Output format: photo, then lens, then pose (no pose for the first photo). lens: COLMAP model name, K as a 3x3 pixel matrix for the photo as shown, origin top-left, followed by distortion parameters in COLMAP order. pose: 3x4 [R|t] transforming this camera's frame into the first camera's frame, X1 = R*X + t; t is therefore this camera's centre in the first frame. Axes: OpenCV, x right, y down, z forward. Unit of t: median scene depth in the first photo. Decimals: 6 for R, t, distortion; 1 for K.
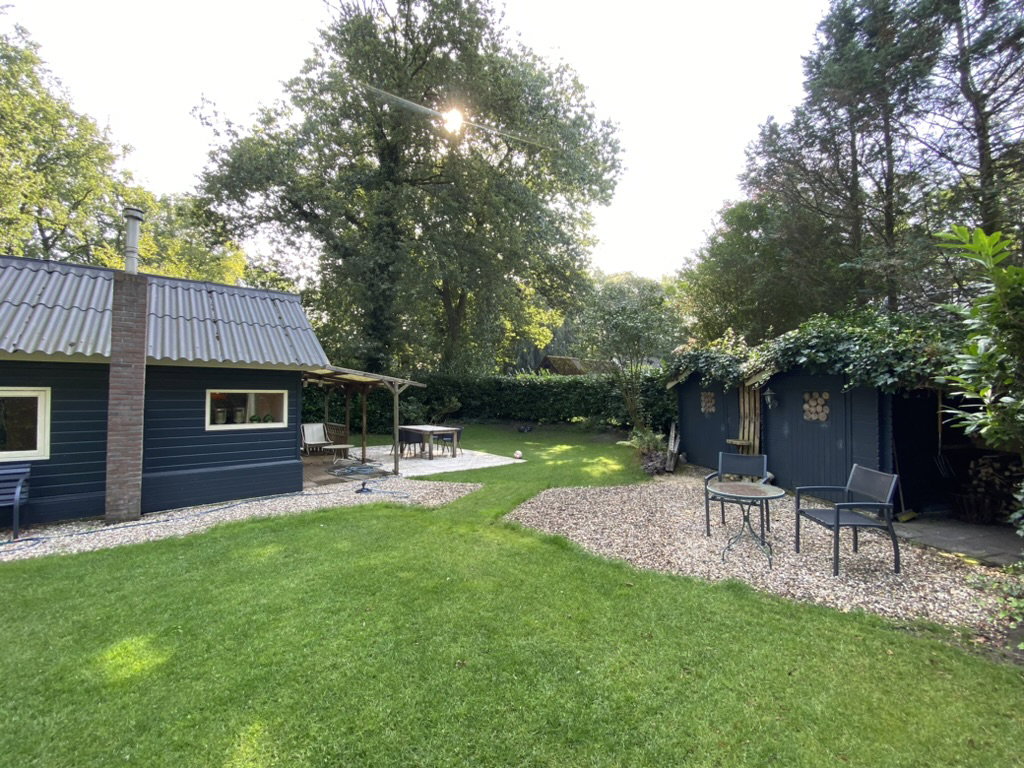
lens RADIAL K [[413.4, 0, 511.2], [0, 413.4, 387.2], [0, 0, 1]] dist [0.002410, 0.000110]
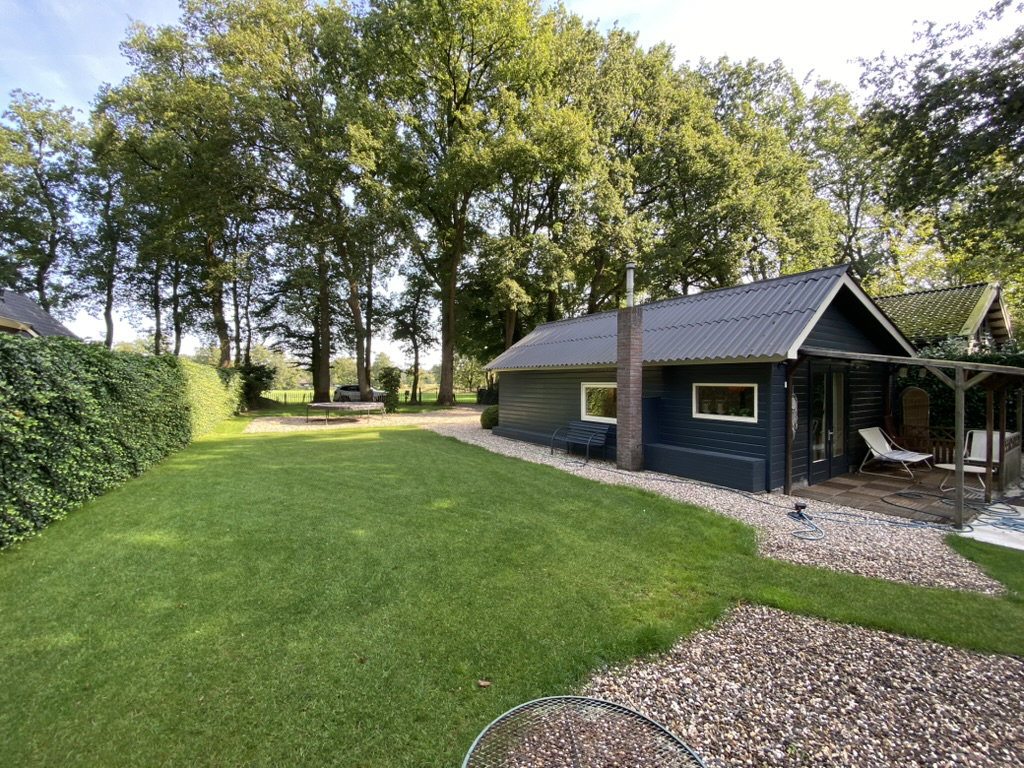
lens RADIAL K [[413.4, 0, 507.6], [0, 413.4, 382.7], [0, 0, 1]] dist [0.002410, 0.000110]
pose [[-0.132073, -0.005972, -0.991222, 0.527002], [0.010512, 0.999917, -0.007426, 0.007400], [0.991184, -0.011400, -0.131999, 0.653436]]
